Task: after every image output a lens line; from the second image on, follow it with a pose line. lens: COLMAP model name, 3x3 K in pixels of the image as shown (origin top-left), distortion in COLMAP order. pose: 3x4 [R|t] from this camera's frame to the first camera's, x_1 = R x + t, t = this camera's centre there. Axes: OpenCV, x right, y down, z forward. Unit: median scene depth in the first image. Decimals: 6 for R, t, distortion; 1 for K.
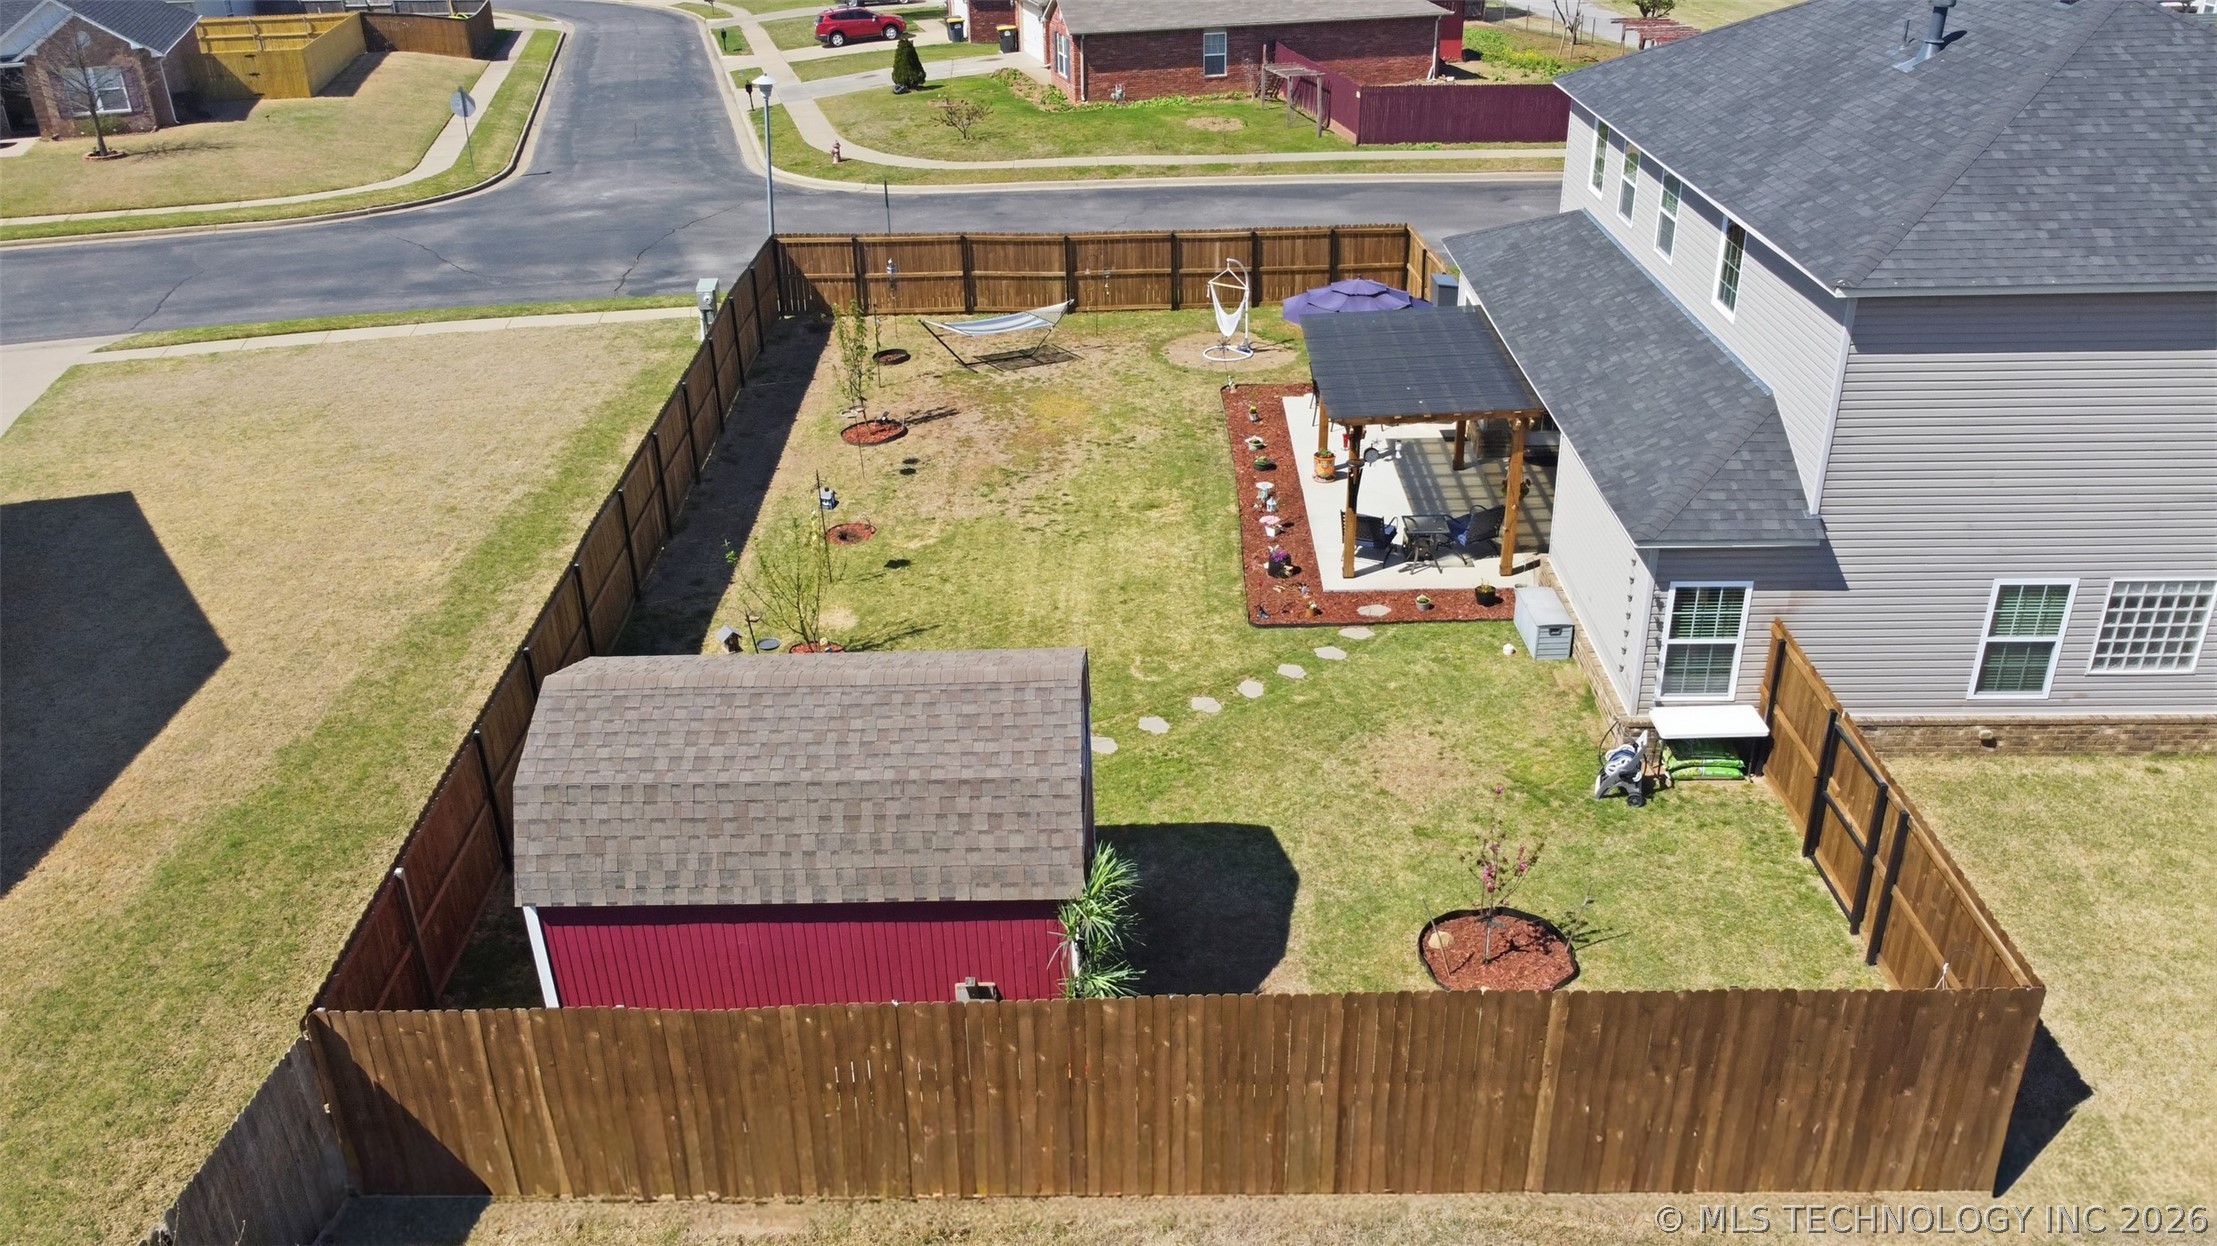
lens RADIAL K [[1670.2, 0, 1119.3], [0, 1670.2, 619.3], [0, 0, 1]] dist [0.001834, -0.006713]
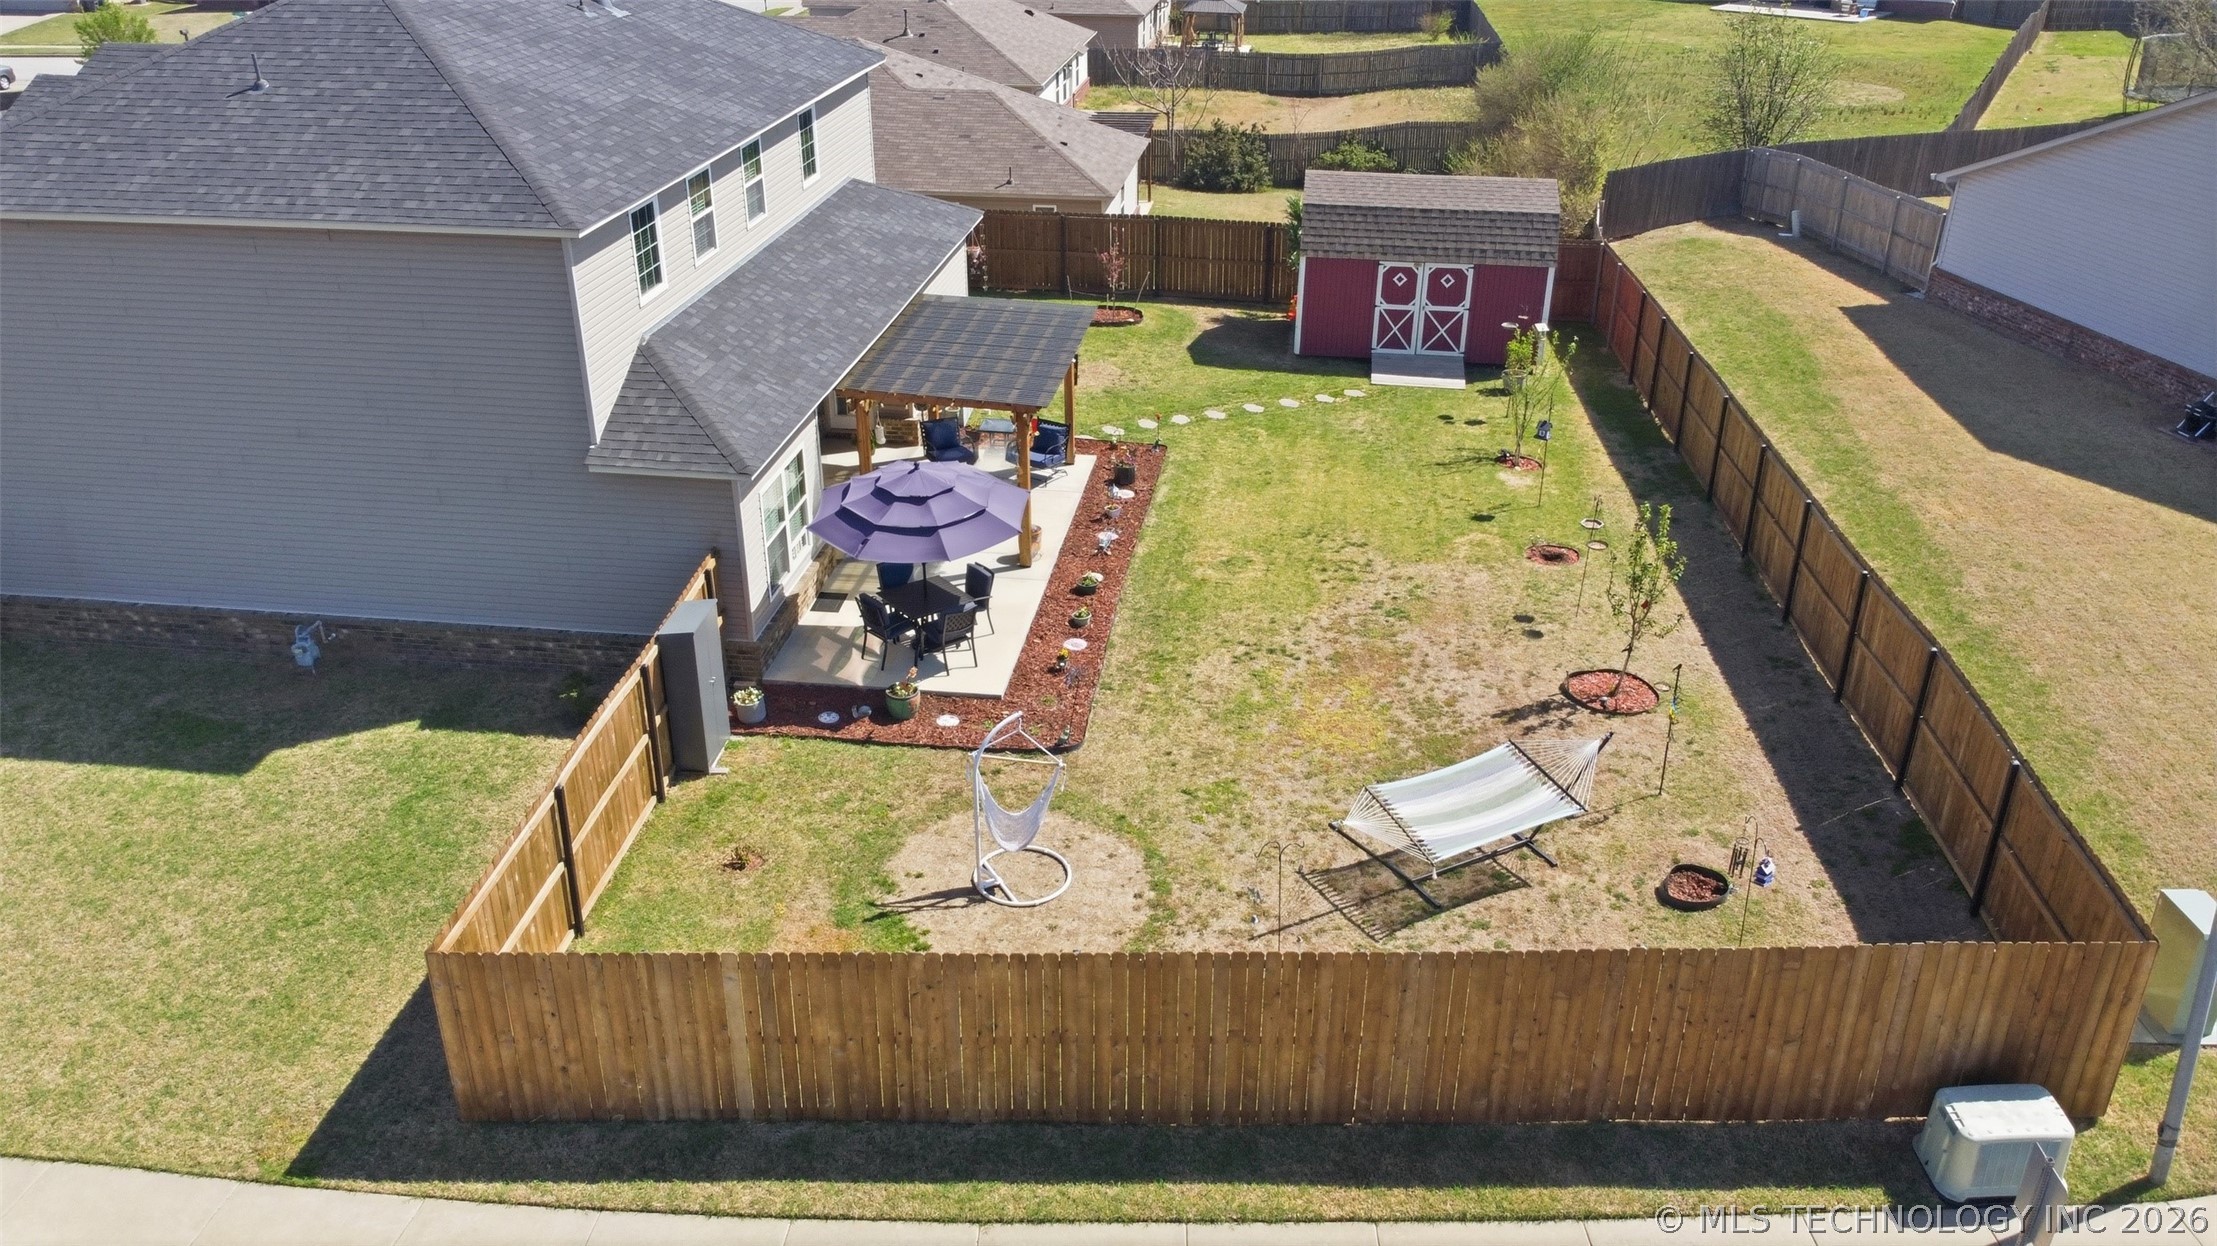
lens RADIAL K [[1693.9, 0, 1108.5], [0, 1693.9, 623.0], [0, 0, 1]] dist [0.001933, -0.001341]
pose [[-0.993063, -0.038963, 0.110945, -0.018681], [0.065077, 0.603734, 0.794525, -0.744302], [-0.097938, 0.796233, -0.597010, 1.505662]]
